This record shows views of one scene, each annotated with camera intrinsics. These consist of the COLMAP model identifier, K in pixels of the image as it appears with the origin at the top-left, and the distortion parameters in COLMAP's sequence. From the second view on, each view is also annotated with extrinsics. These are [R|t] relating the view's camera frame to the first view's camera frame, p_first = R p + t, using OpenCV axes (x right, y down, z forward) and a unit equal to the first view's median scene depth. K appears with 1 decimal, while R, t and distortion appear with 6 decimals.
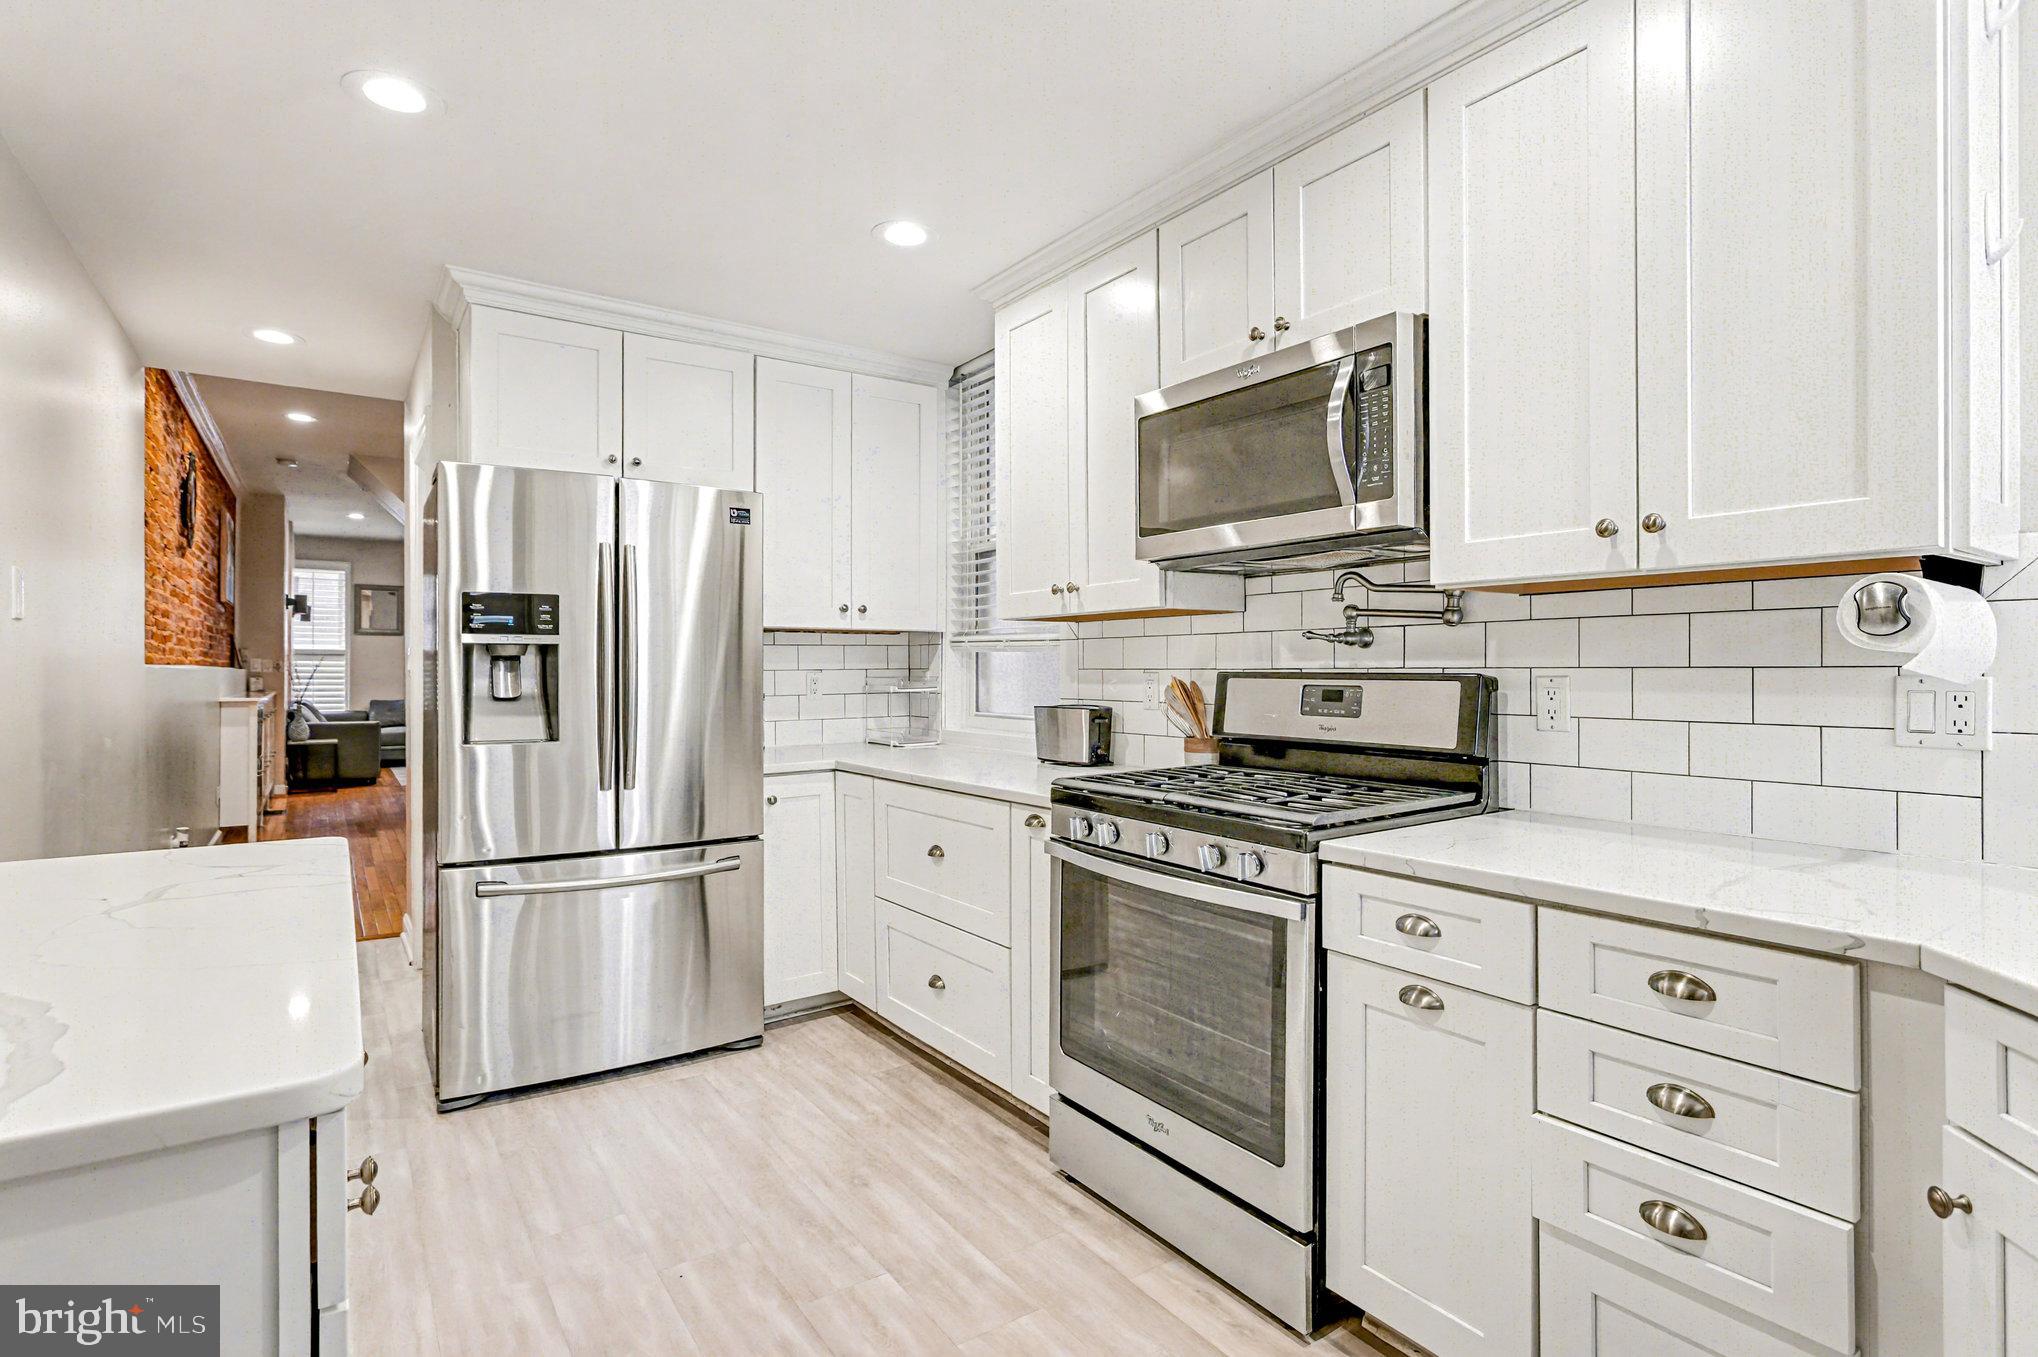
lens RADIAL K [[996.4, 0, 1011.3], [0, 996.4, 665.7], [0, 0, 1]] dist [-0.009833, 0.004624]
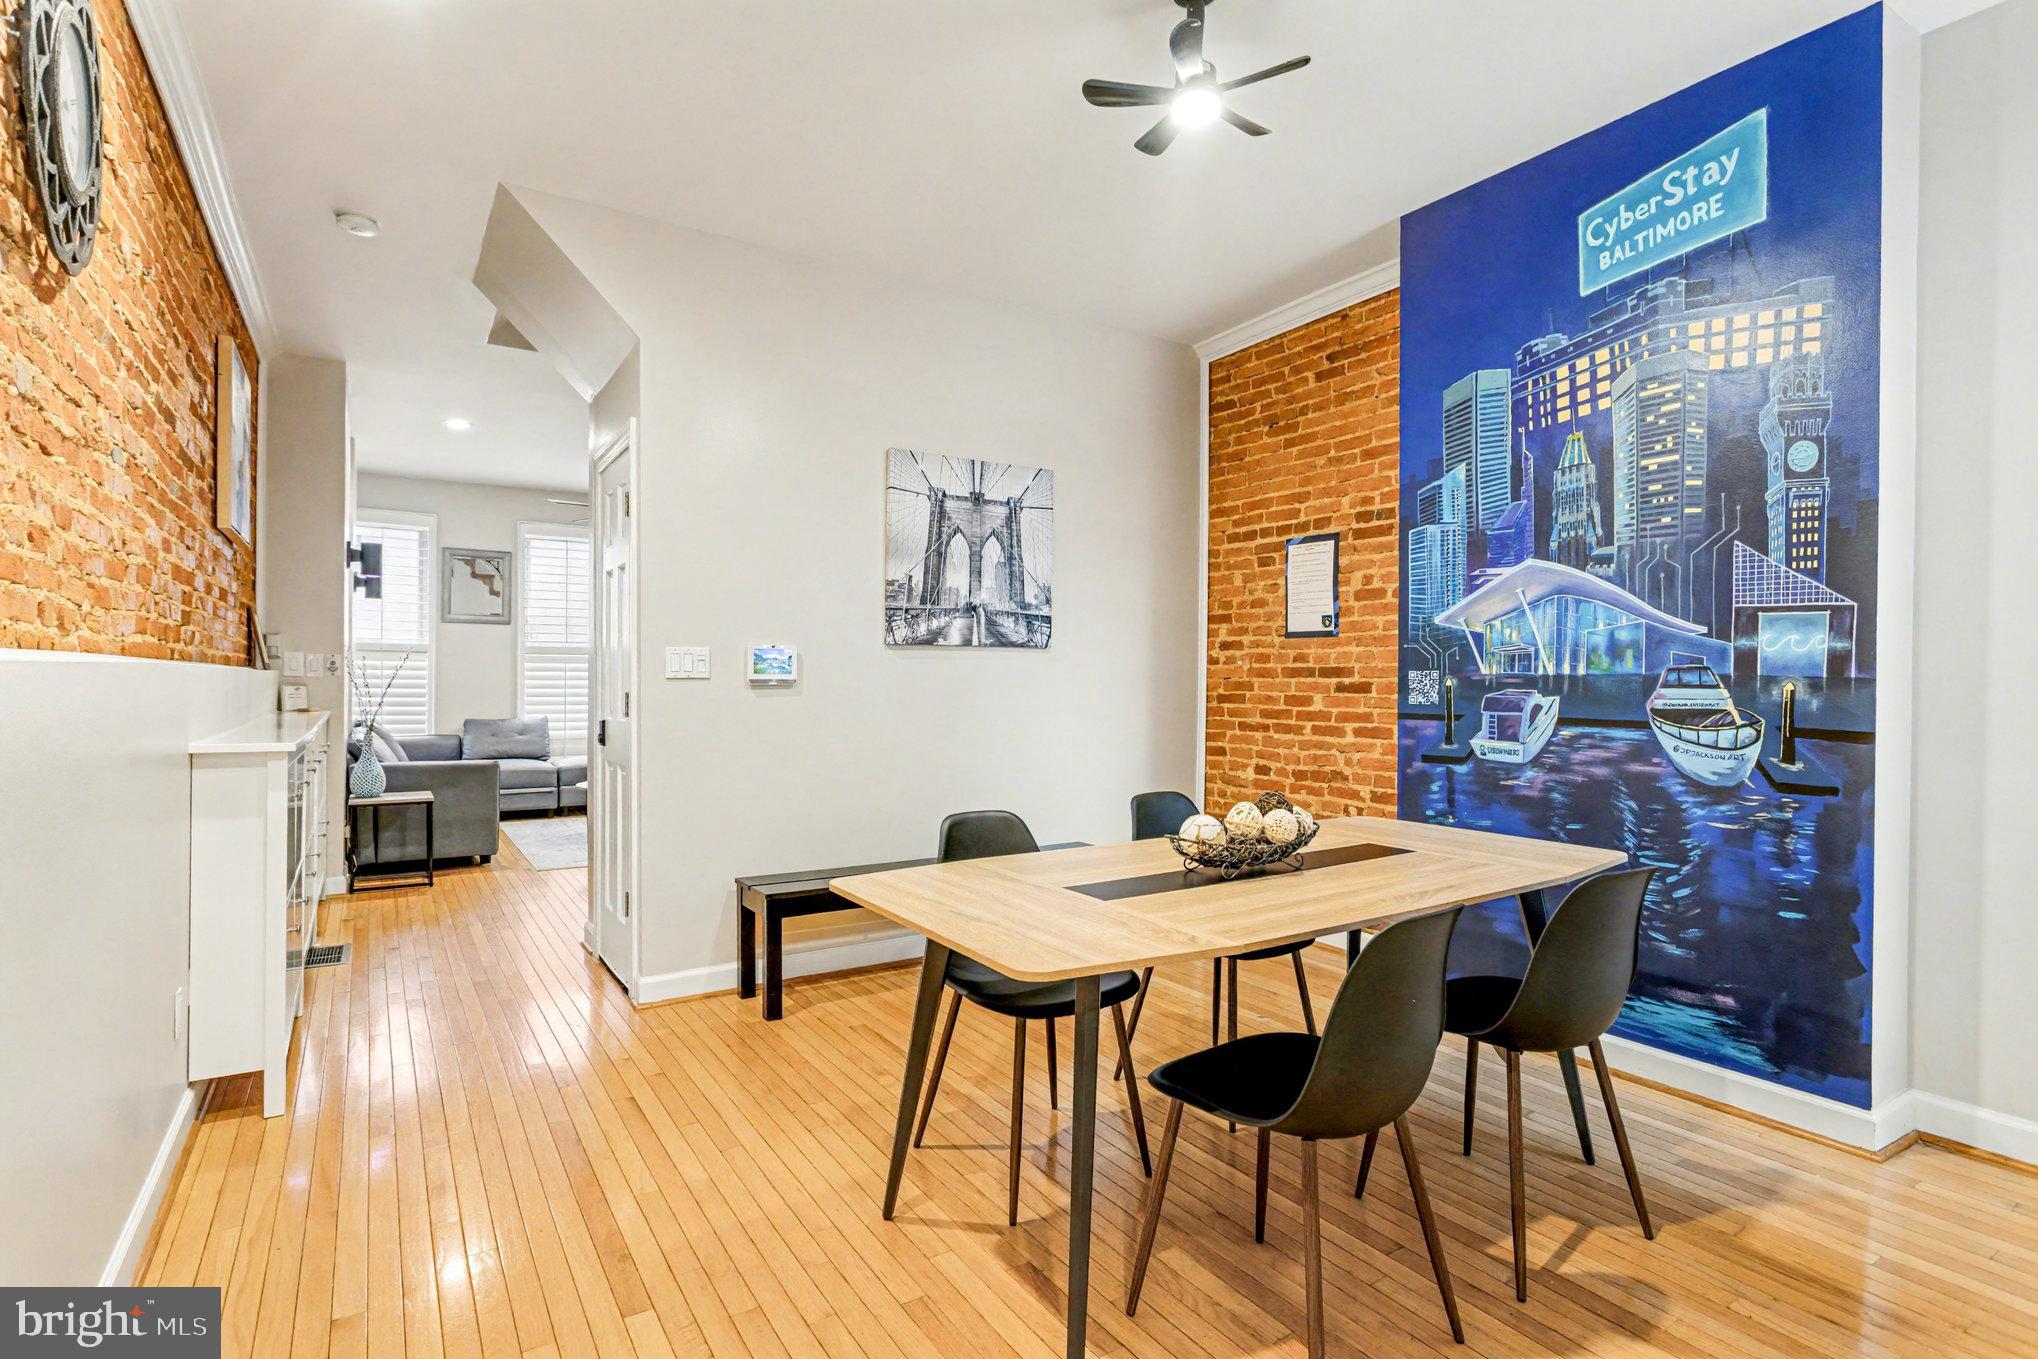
lens RADIAL K [[996.4, 0, 1018.3], [0, 996.4, 681.6], [0, 0, 1]] dist [-0.009833, 0.004624]
pose [[0.999586, 0.010477, -0.026796, -0.325884], [-0.010326, 0.999930, 0.005746, 0.001695], [0.026854, -0.005467, 0.999624, 0.435275]]
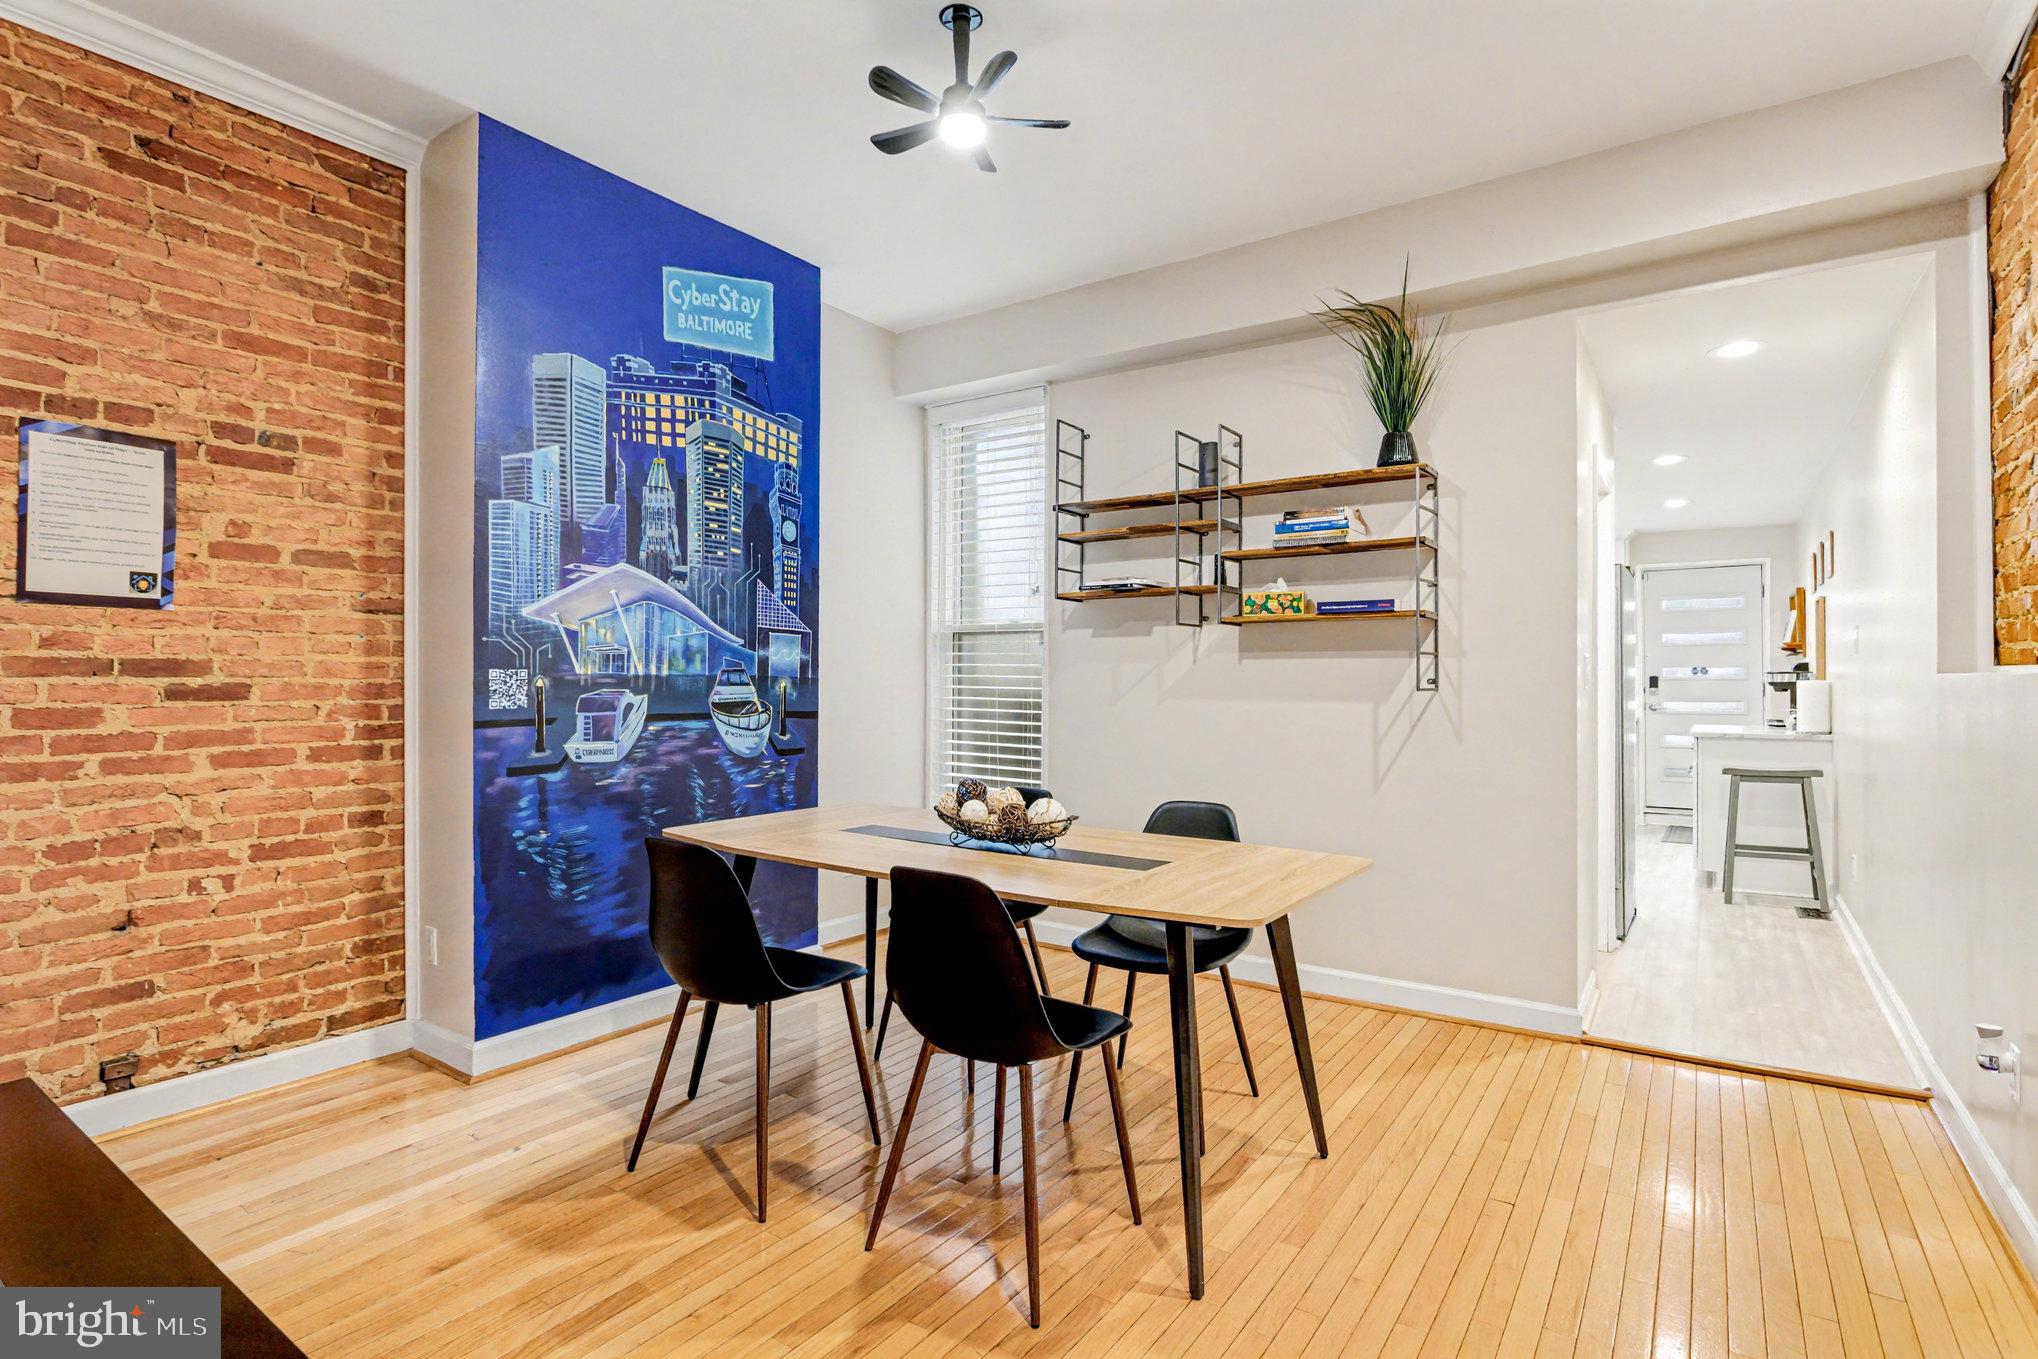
lens RADIAL K [[996.4, 0, 1026.6], [0, 996.4, 669.8], [0, 0, 1]] dist [-0.009833, 0.004624]
pose [[-0.353754, 0.014677, 0.935223, -0.542729], [-0.001869, 0.999864, -0.016398, 0.003263], [-0.935337, -0.007549, -0.353679, 0.773859]]
